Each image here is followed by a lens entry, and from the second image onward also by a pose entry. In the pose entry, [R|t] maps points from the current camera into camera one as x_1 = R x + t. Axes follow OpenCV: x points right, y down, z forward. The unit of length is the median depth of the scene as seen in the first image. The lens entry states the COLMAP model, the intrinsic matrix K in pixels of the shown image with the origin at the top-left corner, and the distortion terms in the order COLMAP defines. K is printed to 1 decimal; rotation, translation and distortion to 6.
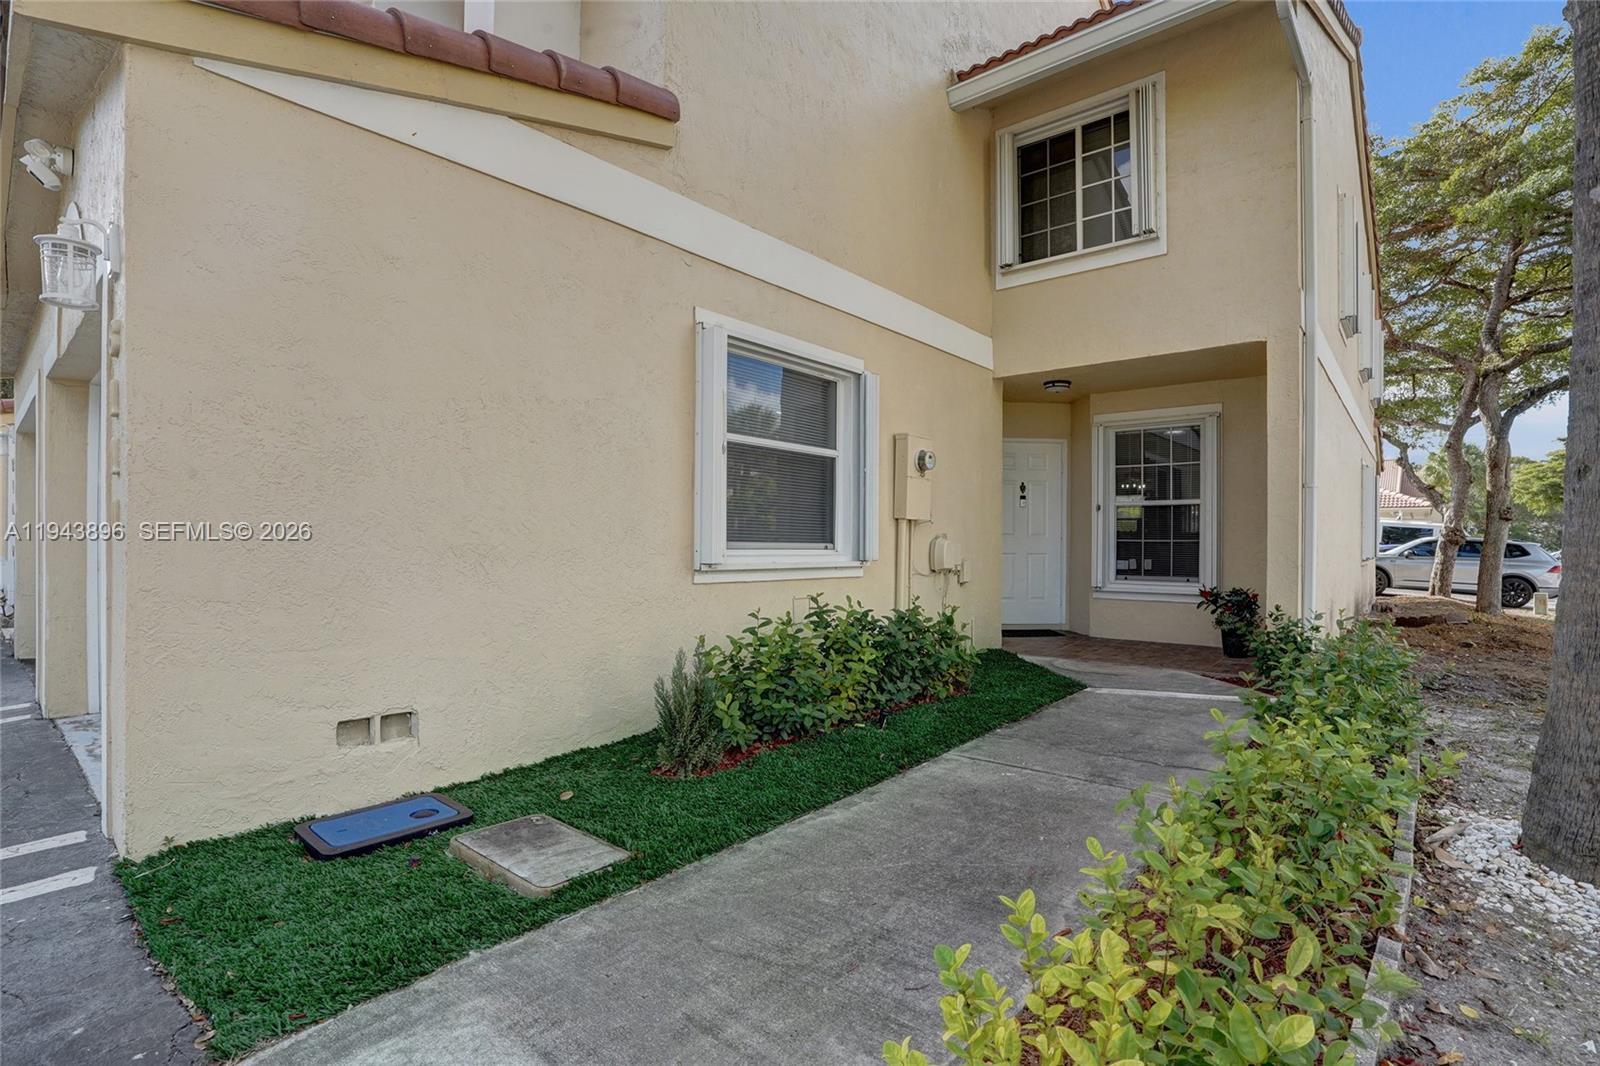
lens RADIAL K [[771.9, 0, 801.2], [0, 771.9, 545.5], [0, 0, 1]] dist [-0.072541, 0.027892]
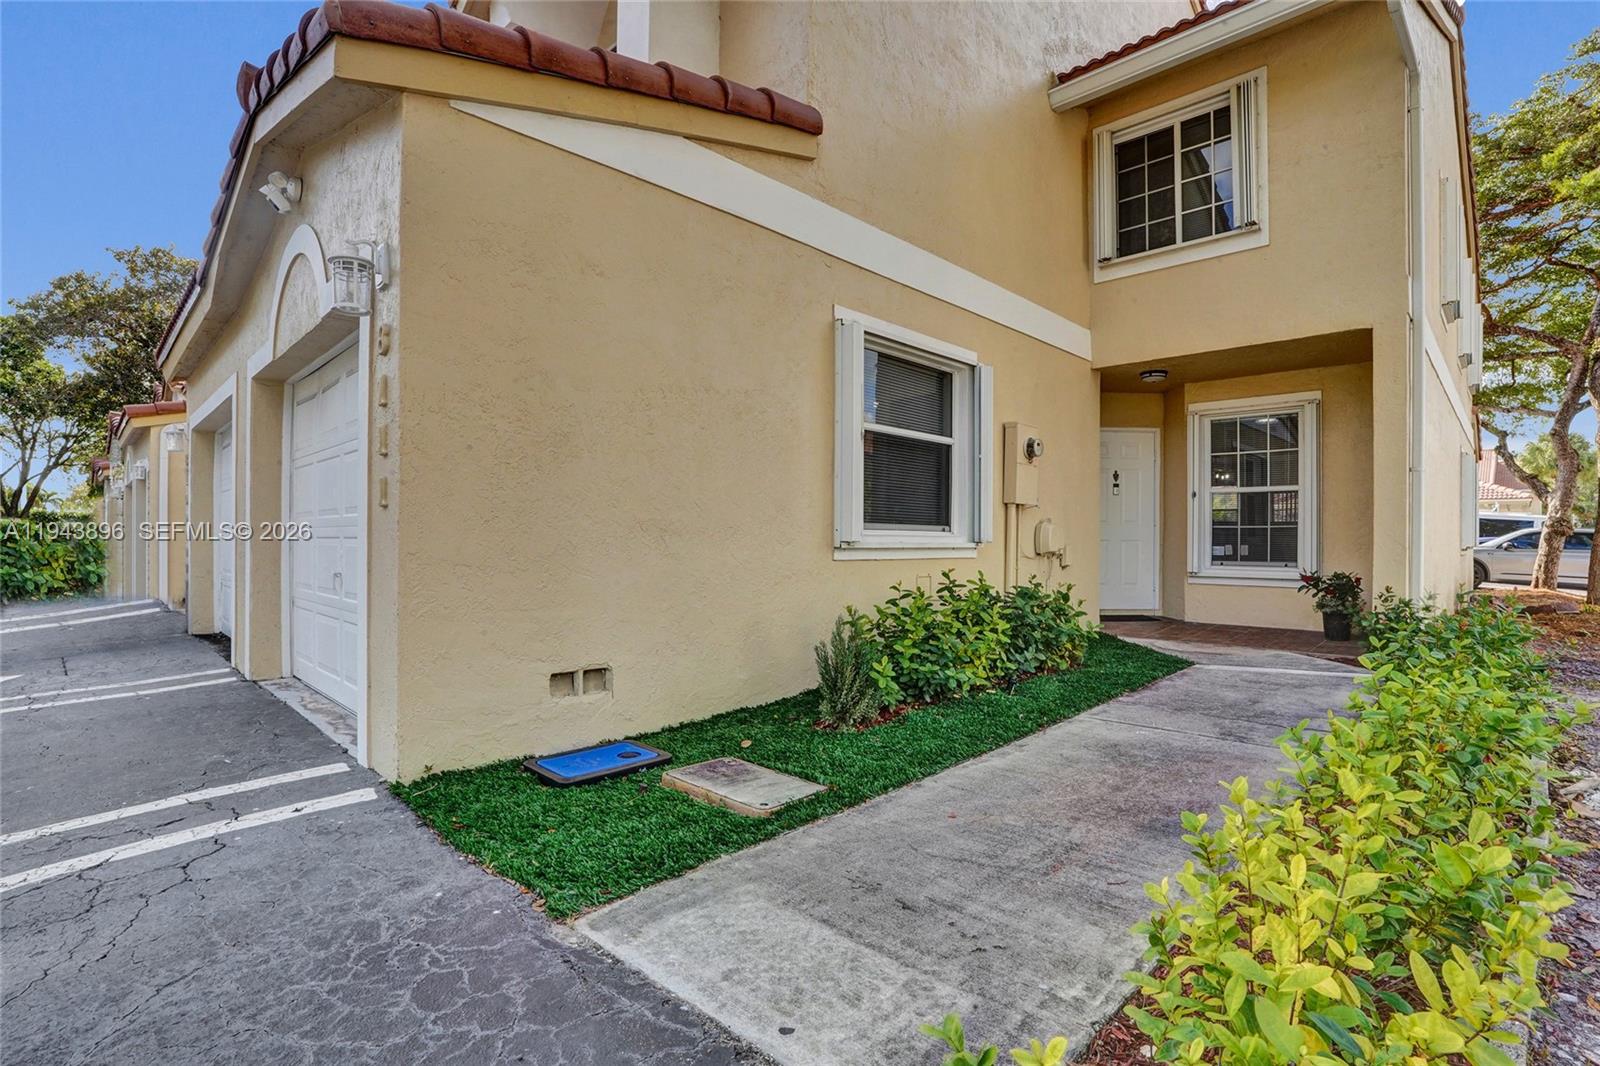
lens RADIAL K [[773.6, 0, 802.8], [0, 773.6, 538.2], [0, 0, 1]] dist [-0.070770, 0.026485]
pose [[0.997454, 0.000058, -0.071316, -0.068564], [-0.000367, 0.999991, -0.004322, 0.015339], [0.071315, 0.004338, 0.997444, -0.056877]]
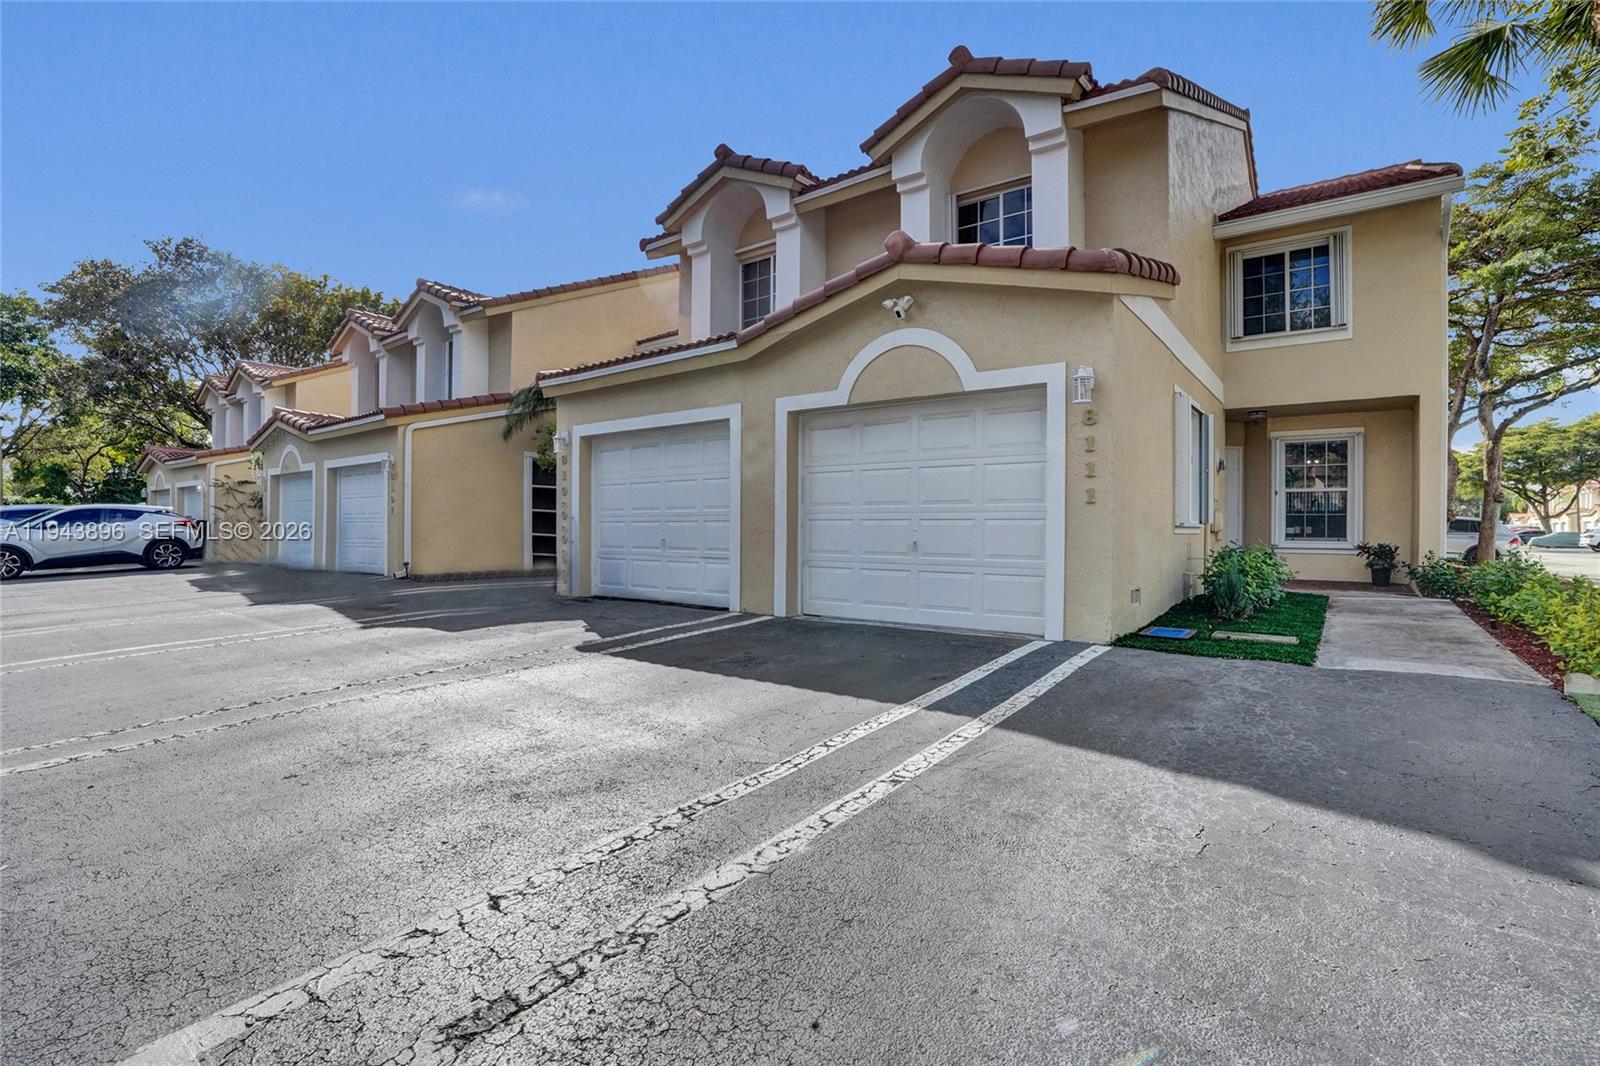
lens RADIAL K [[748.4, 0, 803.6], [0, 748.4, 530.2], [0, 0, 1]] dist [-0.073183, 0.028094]
pose [[0.998652, -0.000770, 0.051903, -0.724185], [0.000615, 0.999995, 0.002994, 0.022864], [-0.051905, -0.002958, 0.998648, -0.465808]]
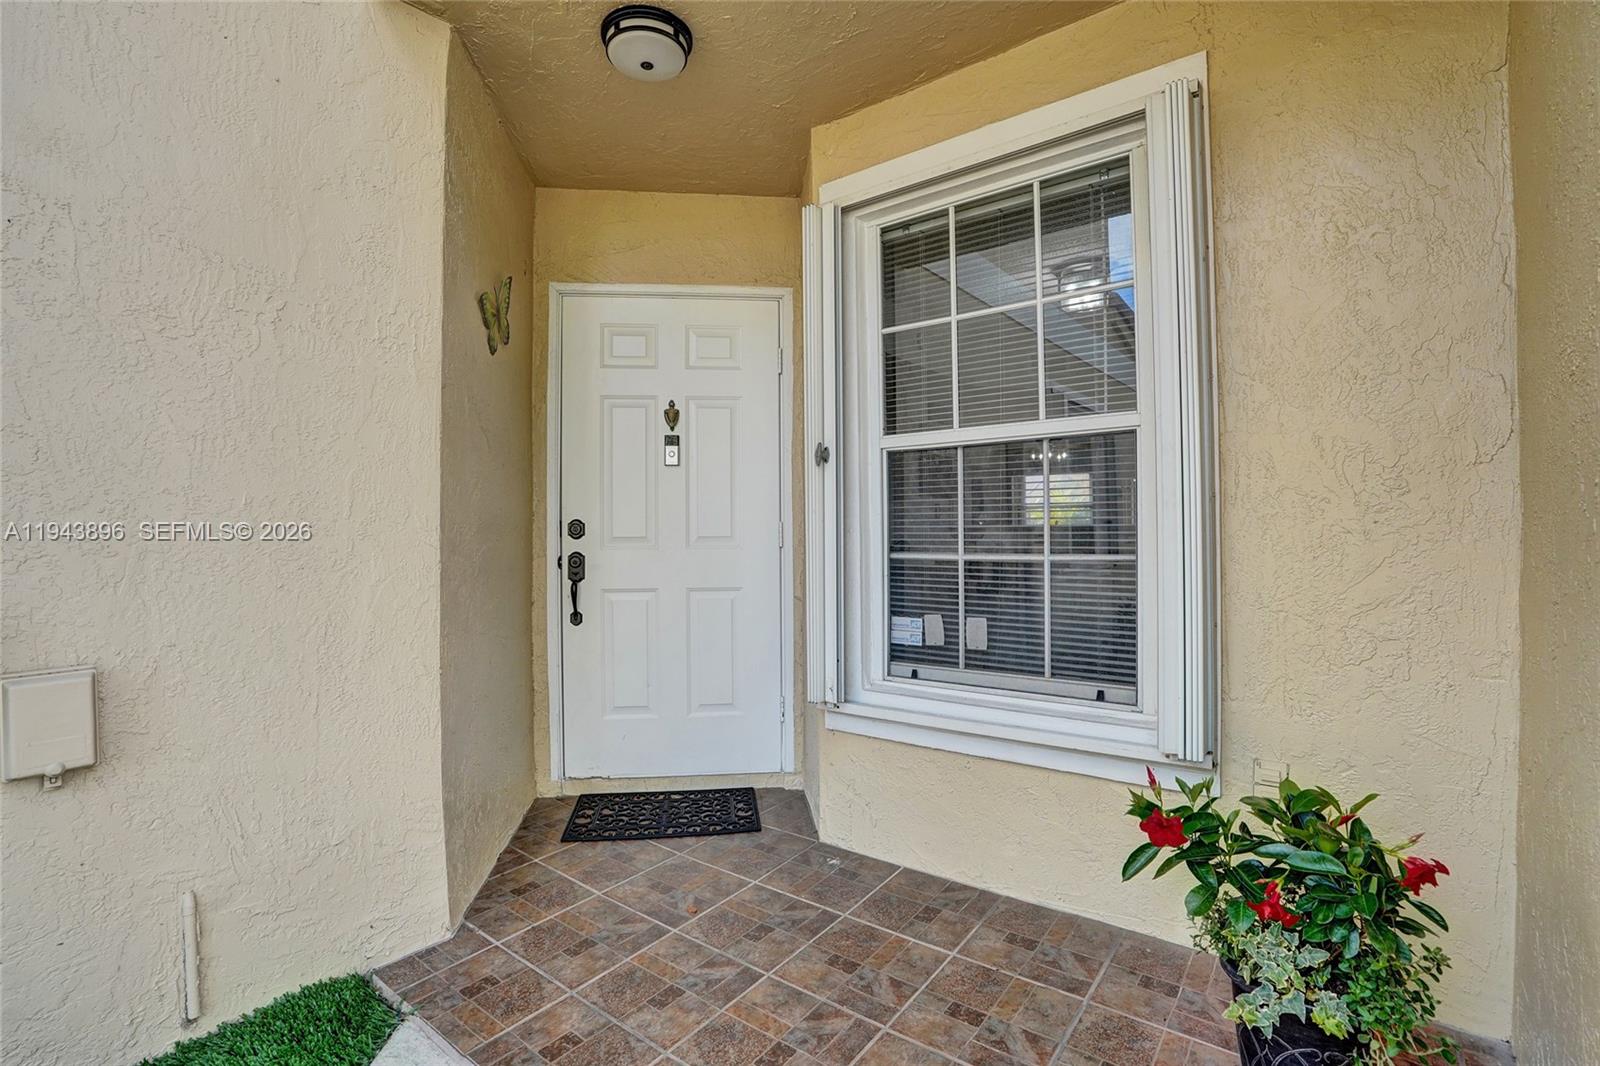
lens RADIAL K [[770.7, 0, 800.2], [0, 770.7, 529.1], [0, 0, 1]] dist [-0.056429, 0.027770]
pose [[0.998967, -0.007690, 0.044790, 0.419559], [0.008621, 0.999750, -0.020627, -0.013556], [-0.044620, 0.020992, 0.998783, 0.781462]]
